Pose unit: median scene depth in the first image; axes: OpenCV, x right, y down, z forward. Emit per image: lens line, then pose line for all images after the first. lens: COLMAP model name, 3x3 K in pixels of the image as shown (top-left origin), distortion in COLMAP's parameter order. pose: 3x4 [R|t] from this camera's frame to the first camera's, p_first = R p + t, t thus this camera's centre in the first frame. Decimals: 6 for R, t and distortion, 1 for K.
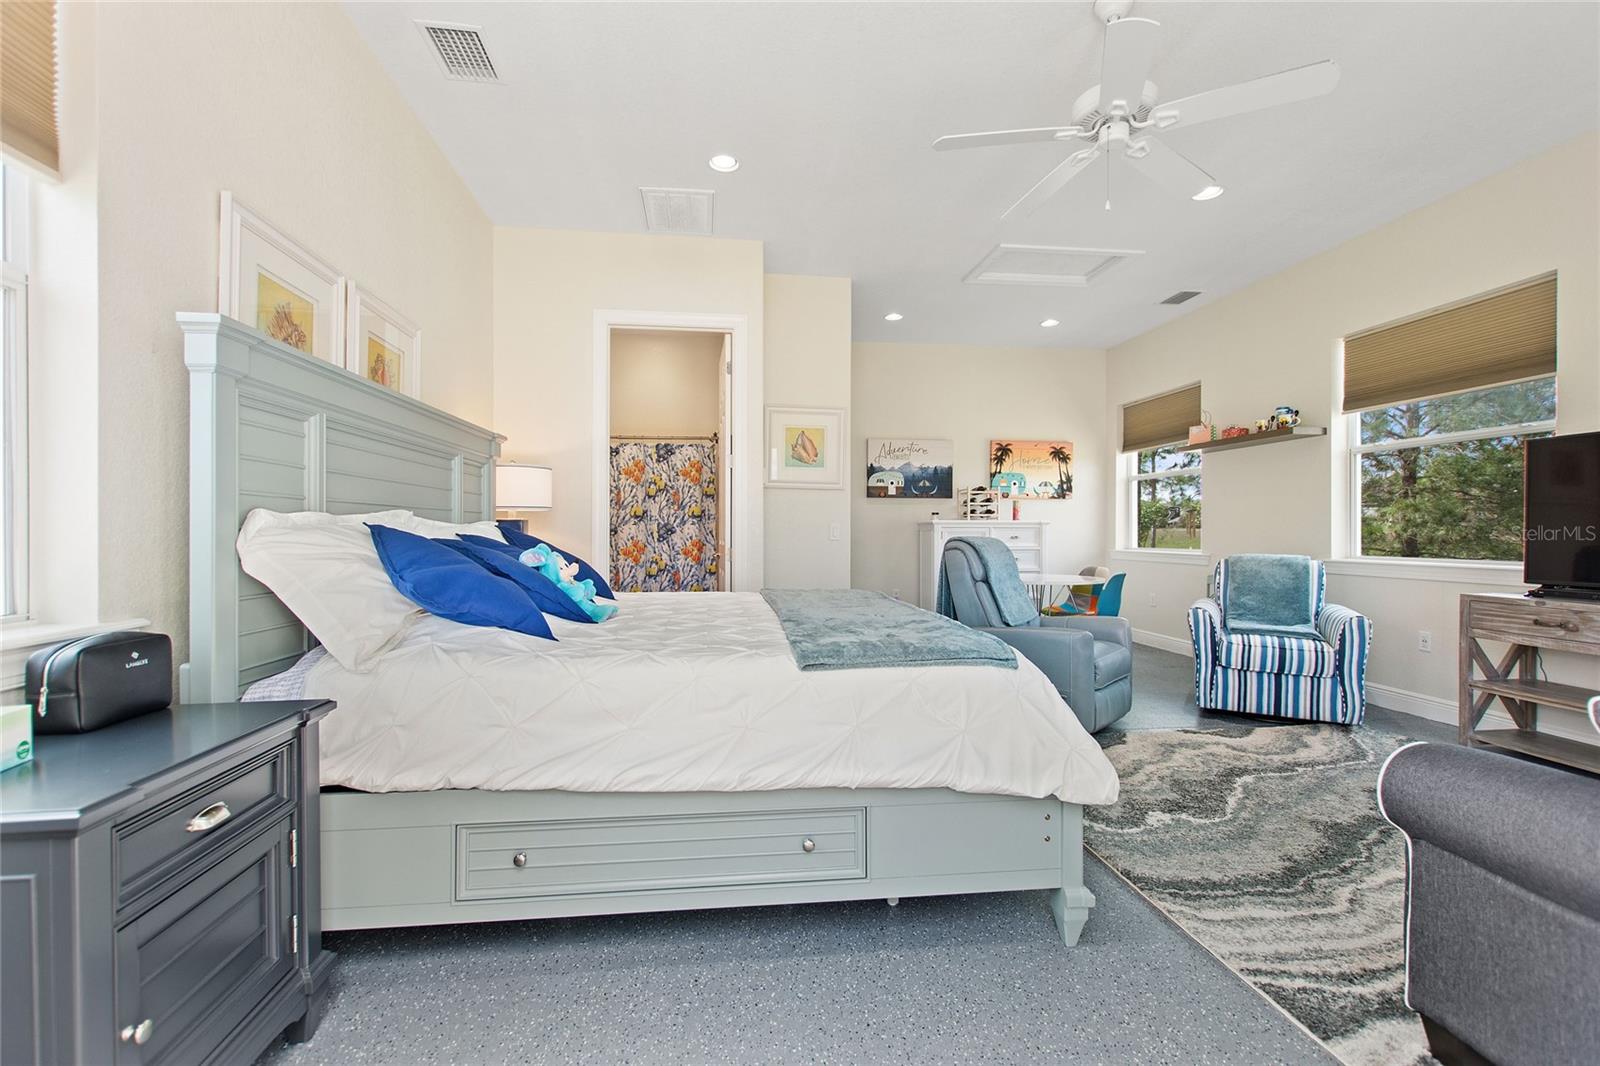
lens RADIAL K [[701.7, 0, 801.5], [0, 701.7, 530.0], [0, 0, 1]] dist [0.008760, -0.003799]
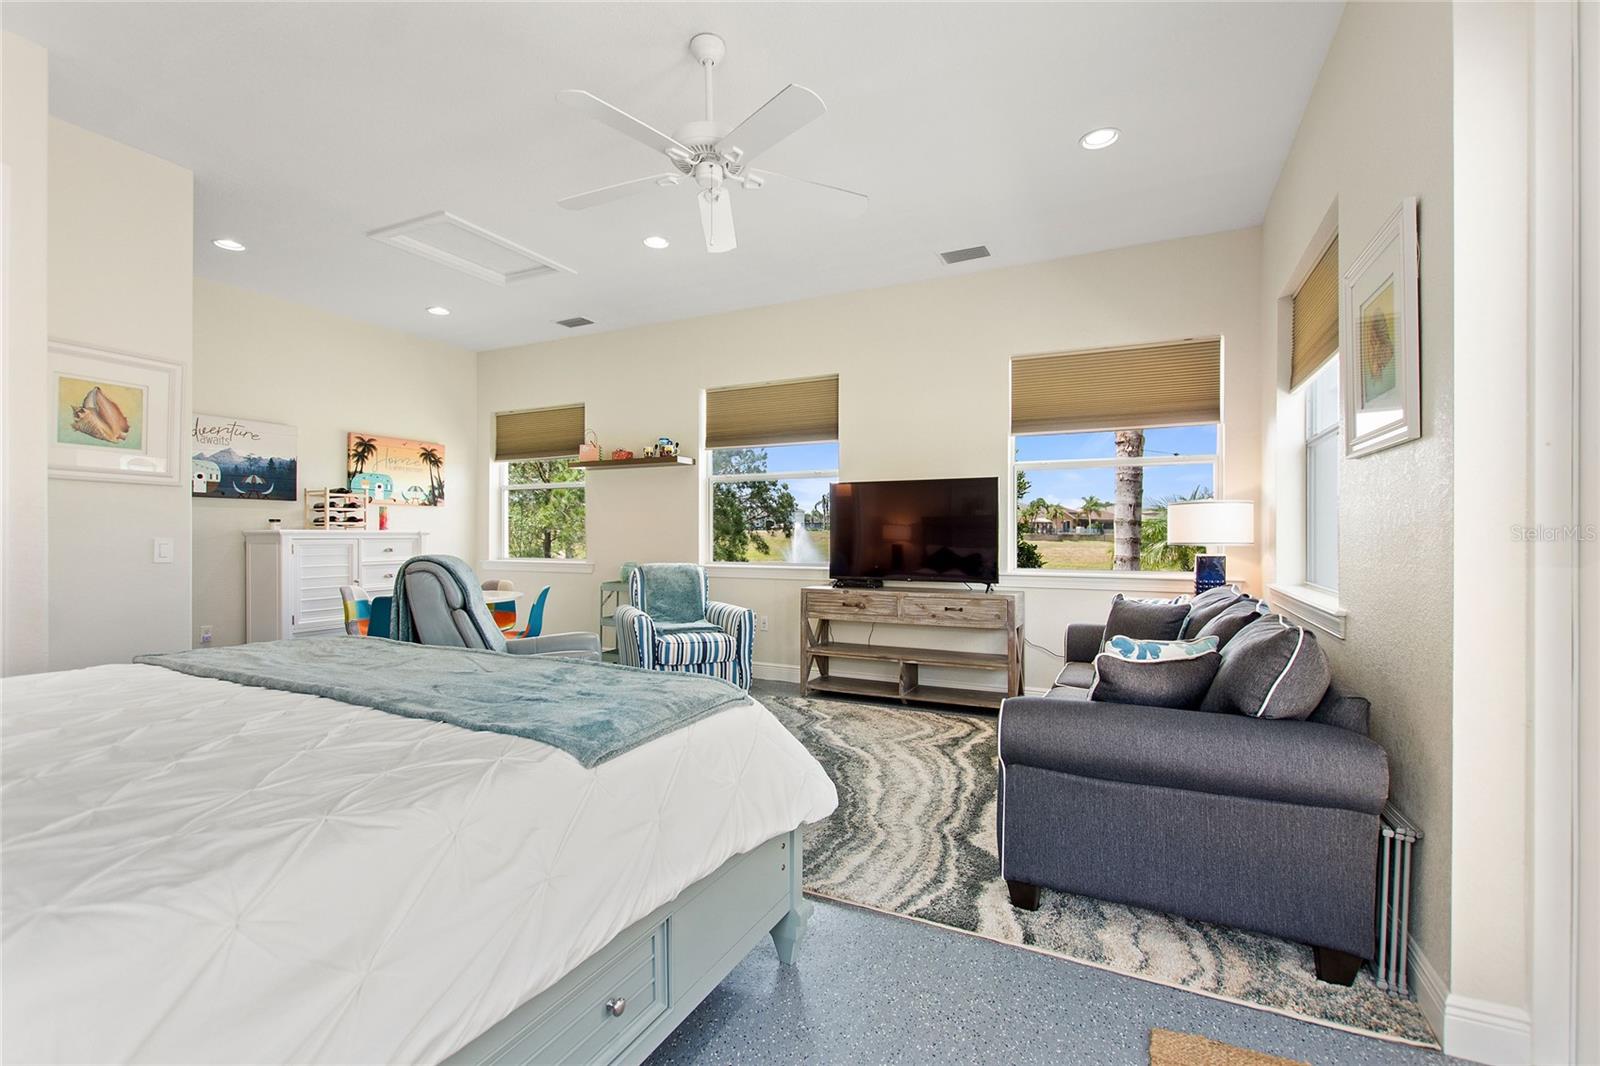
lens RADIAL K [[701.7, 0, 793.2], [0, 701.7, 533.7], [0, 0, 1]] dist [0.008760, -0.003799]
pose [[0.559265, -0.000564, 0.828989, -0.183270], [-0.000707, 0.999999, 0.001157, -0.015261], [-0.828989, -0.001233, 0.559264, 0.163843]]
